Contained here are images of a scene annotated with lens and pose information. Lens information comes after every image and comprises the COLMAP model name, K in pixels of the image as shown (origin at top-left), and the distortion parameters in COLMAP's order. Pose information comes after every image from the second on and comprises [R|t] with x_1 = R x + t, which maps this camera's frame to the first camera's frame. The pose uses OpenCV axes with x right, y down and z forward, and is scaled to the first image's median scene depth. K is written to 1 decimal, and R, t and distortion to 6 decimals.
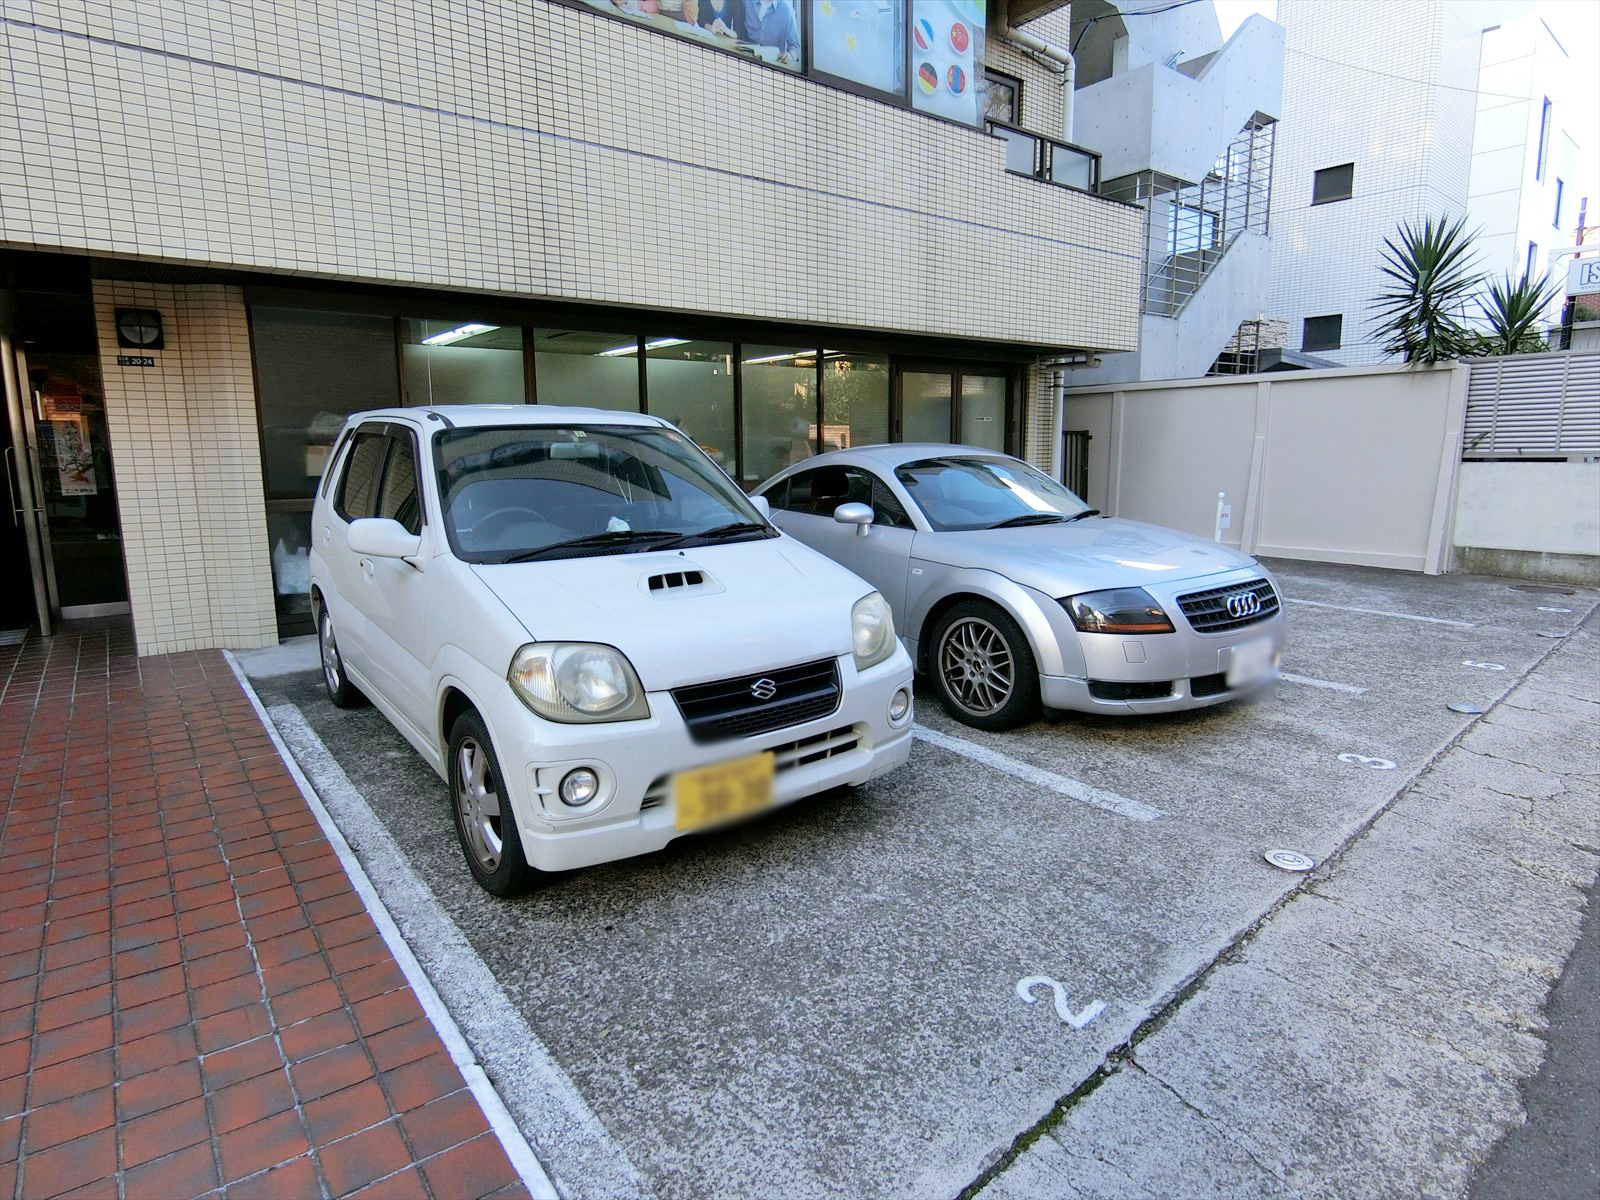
lens RADIAL K [[908.8, 0, 790.9], [0, 908.8, 599.3], [0, 0, 1]] dist [-0.006481, 0.000897]
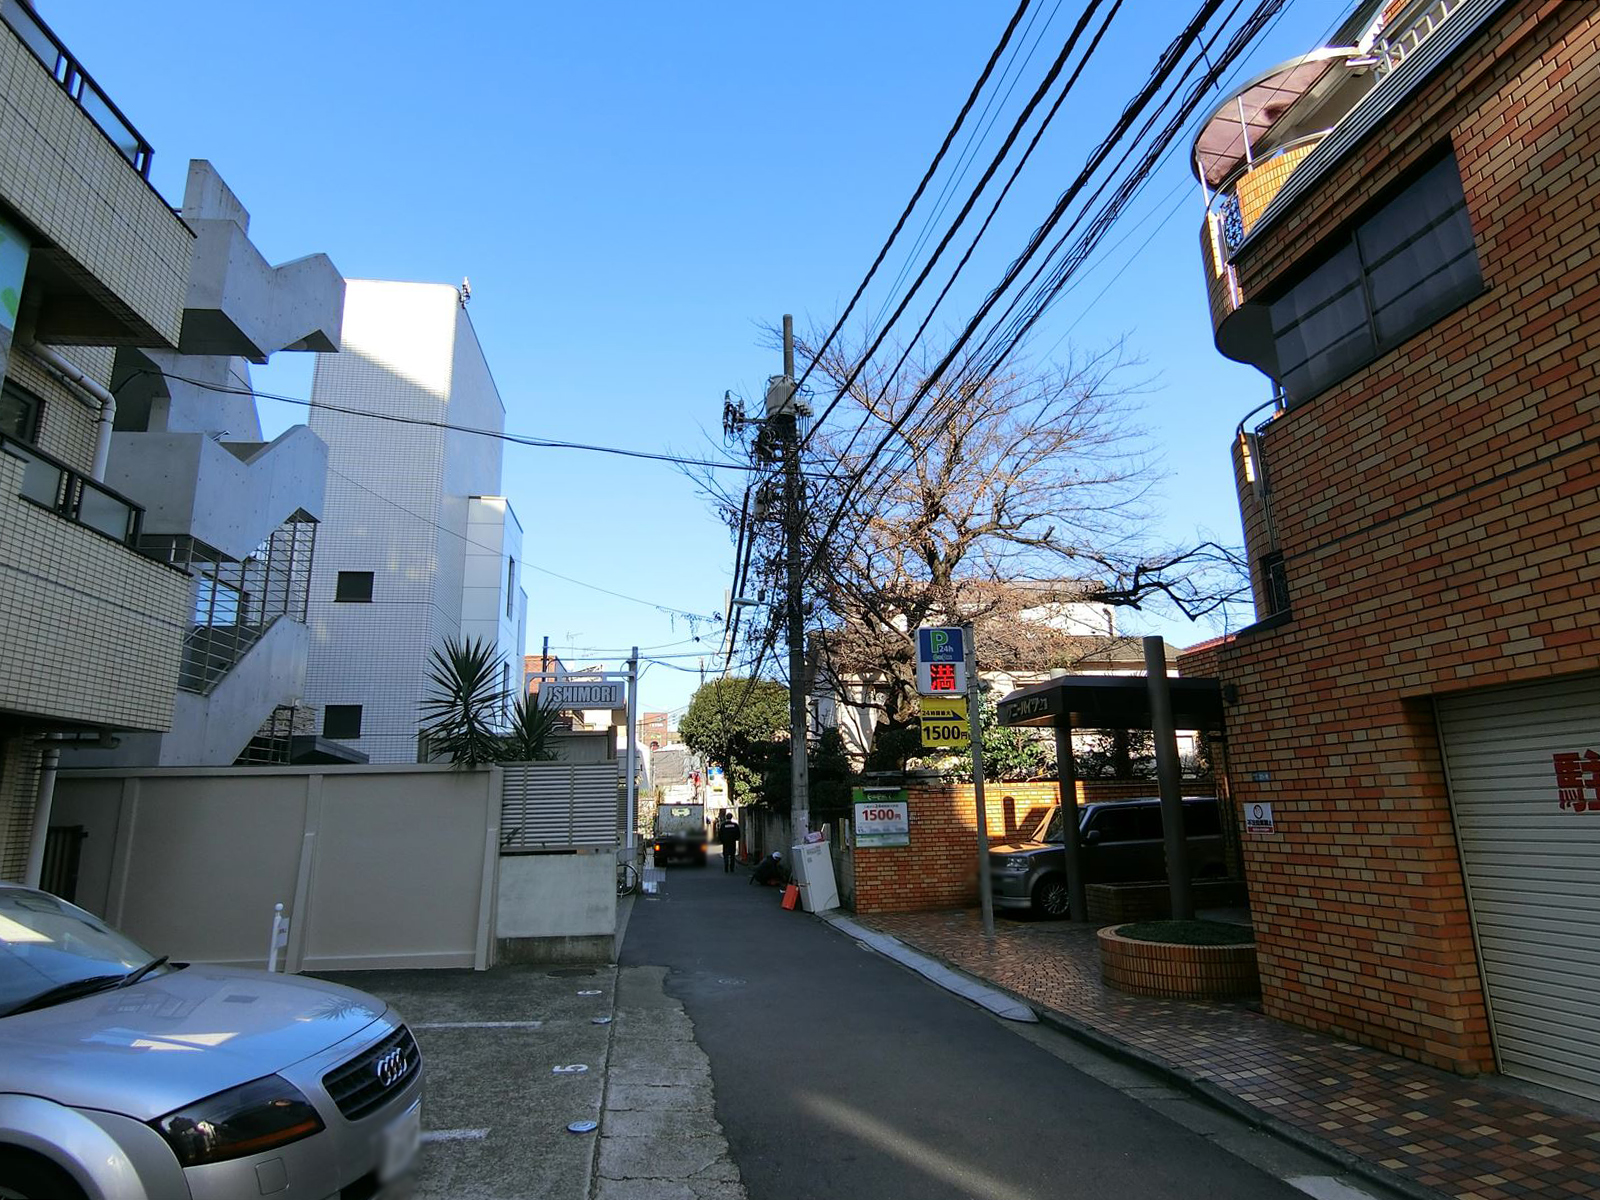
lens RADIAL K [[913.3, 0, 797.1], [0, 913.3, 590.3], [0, 0, 1]] dist [-0.001660, -0.014805]
pose [[0.516335, 0.199062, 0.832930, -0.050814], [0.153033, 0.935508, -0.318443, -0.045926], [-0.842602, 0.291889, 0.452572, 0.107435]]
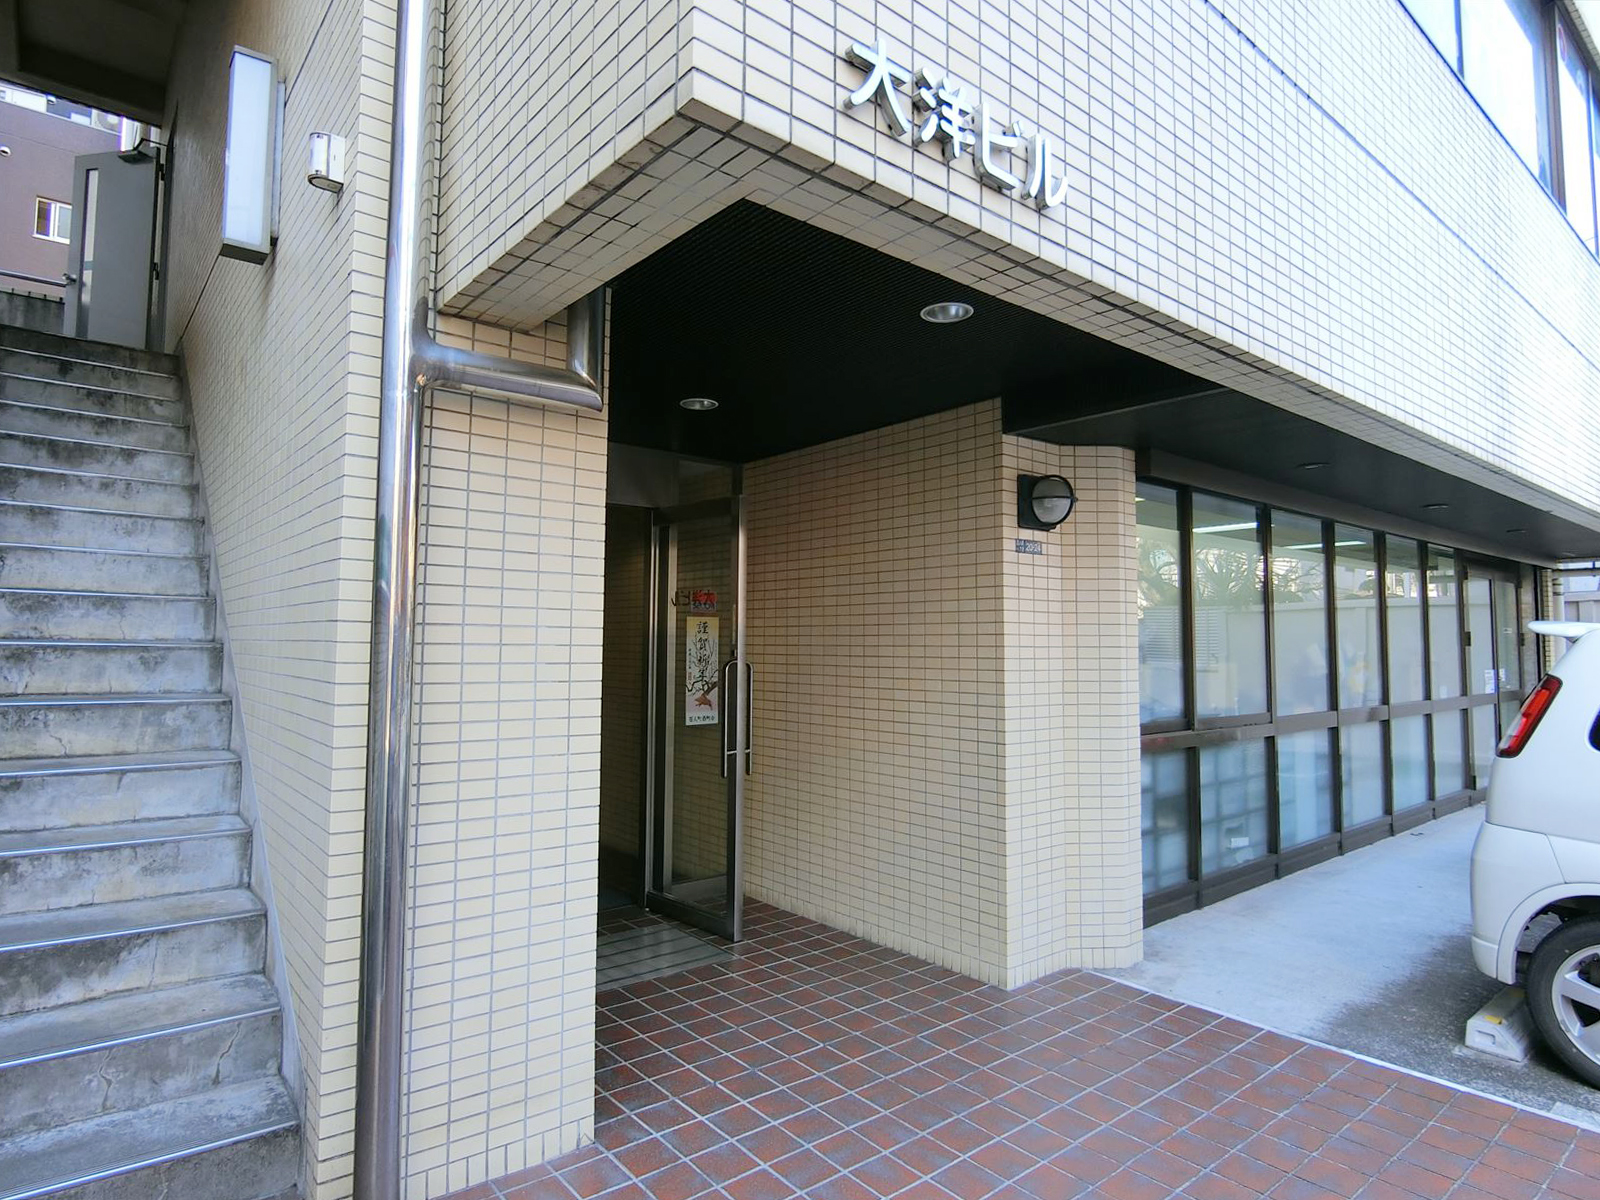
lens RADIAL K [[908.8, 0, 790.9], [0, 908.8, 599.3], [0, 0, 1]] dist [-0.006481, 0.000897]
pose [[0.998802, 0.013712, 0.046973, -0.604137], [-0.003314, 0.976685, -0.214650, -0.045760], [-0.048822, 0.214238, 0.975561, 0.211930]]
